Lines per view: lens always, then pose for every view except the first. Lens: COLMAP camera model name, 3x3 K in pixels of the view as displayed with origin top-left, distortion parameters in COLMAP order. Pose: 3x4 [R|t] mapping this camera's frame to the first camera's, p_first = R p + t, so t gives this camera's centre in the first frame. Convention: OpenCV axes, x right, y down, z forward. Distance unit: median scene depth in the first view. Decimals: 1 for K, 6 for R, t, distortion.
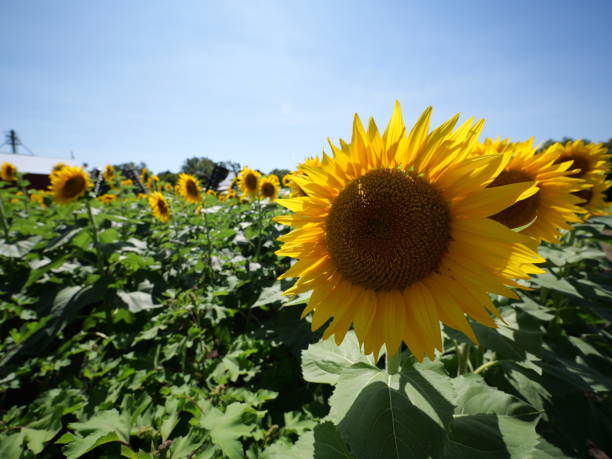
lens RADIAL K [[247.9, 0, 318.0], [0, 247.9, 217.0], [0, 0, 1]] dist [-0.003299, -0.000293]
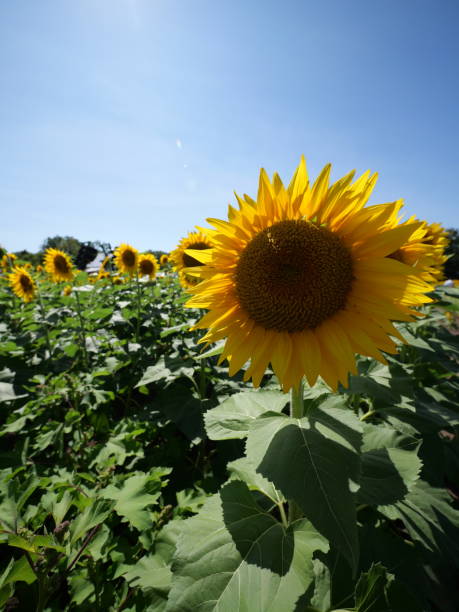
lens RADIAL K [[247.9, 0, 224.1], [0, 247.9, 303.6], [0, 0, 1]] dist [-0.003299, -0.000293]
pose [[0.985113, -0.024114, 0.170207, -0.104949], [0.028648, 0.999296, -0.024229, 0.095262], [-0.169502, 0.028745, 0.985110, 0.003270]]
